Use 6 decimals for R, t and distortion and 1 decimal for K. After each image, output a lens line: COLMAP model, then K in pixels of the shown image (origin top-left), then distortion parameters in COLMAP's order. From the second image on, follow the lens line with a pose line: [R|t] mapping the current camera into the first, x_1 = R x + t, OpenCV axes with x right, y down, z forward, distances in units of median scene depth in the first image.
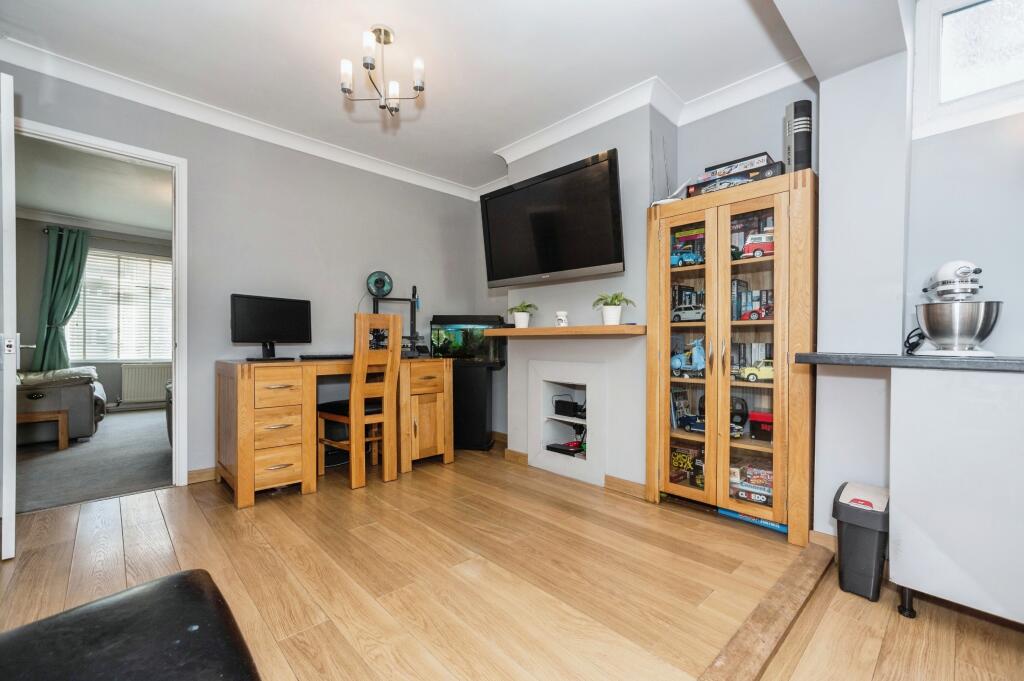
lens RADIAL K [[443.4, 0, 511.9], [0, 443.4, 338.6], [0, 0, 1]] dist [-0.002815, 0.000923]
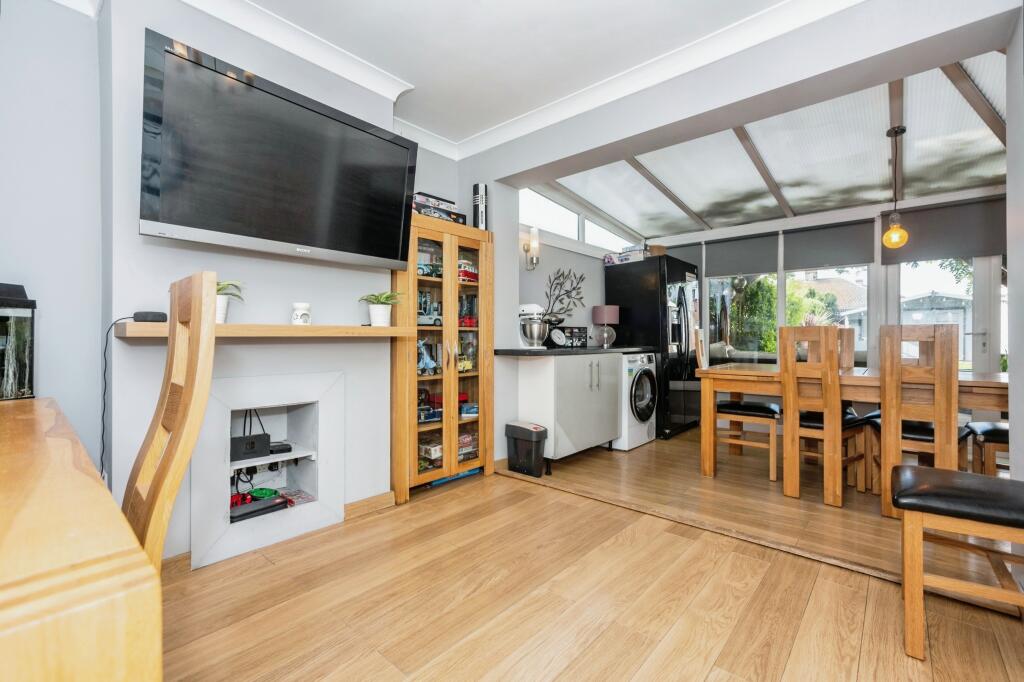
lens RADIAL K [[443.4, 0, 509.2], [0, 443.4, 341.5], [0, 0, 1]] dist [-0.002815, 0.000923]
pose [[-0.090186, -0.007033, 0.995900, -0.750513], [-0.003019, 0.999972, 0.006788, -0.006761], [-0.995920, -0.002394, -0.090205, 0.903981]]
